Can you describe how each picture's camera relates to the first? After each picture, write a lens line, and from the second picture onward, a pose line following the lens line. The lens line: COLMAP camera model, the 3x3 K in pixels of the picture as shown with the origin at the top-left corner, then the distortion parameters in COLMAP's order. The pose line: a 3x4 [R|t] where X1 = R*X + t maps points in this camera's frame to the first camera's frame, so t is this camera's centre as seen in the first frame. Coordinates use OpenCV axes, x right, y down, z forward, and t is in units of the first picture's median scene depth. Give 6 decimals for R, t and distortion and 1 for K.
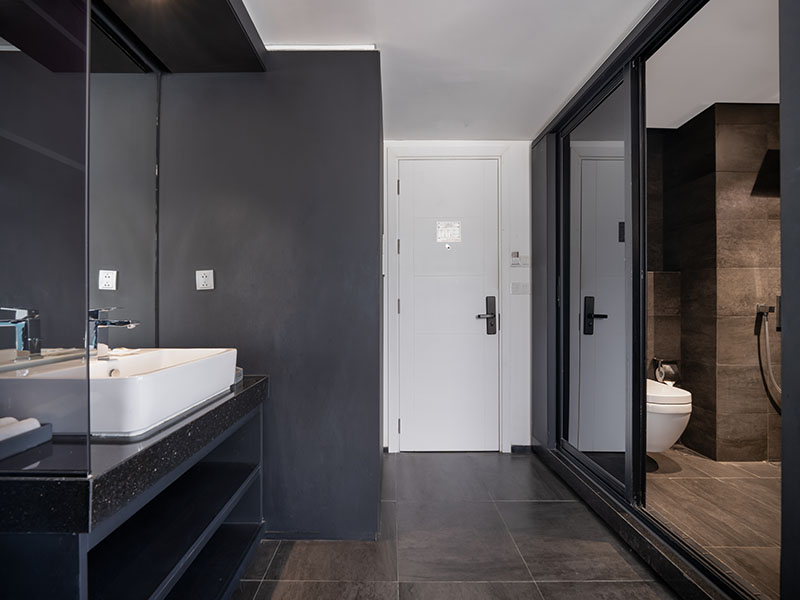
lens RADIAL K [[327.8, 0, 394.7], [0, 327.8, 305.8], [0, 0, 1]] dist [-0.010234, 0.000059]
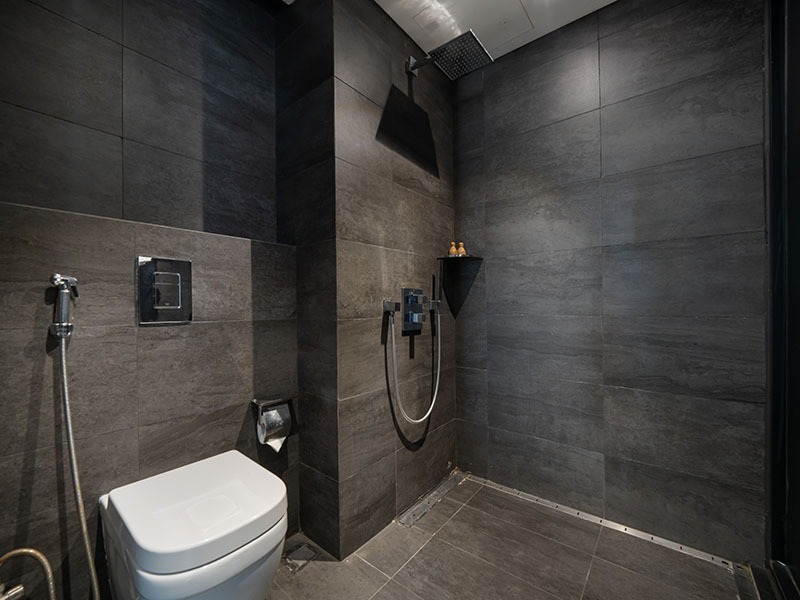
lens RADIAL K [[327.8, 0, 394.7], [0, 327.8, 305.8], [0, 0, 1]] dist [-0.010234, 0.000059]
pose [[0.647195, -0.009491, 0.762265, 0.601766], [0.010164, 0.999941, 0.003821, 0.006174], [-0.762257, 0.005275, 0.647253, 0.528565]]
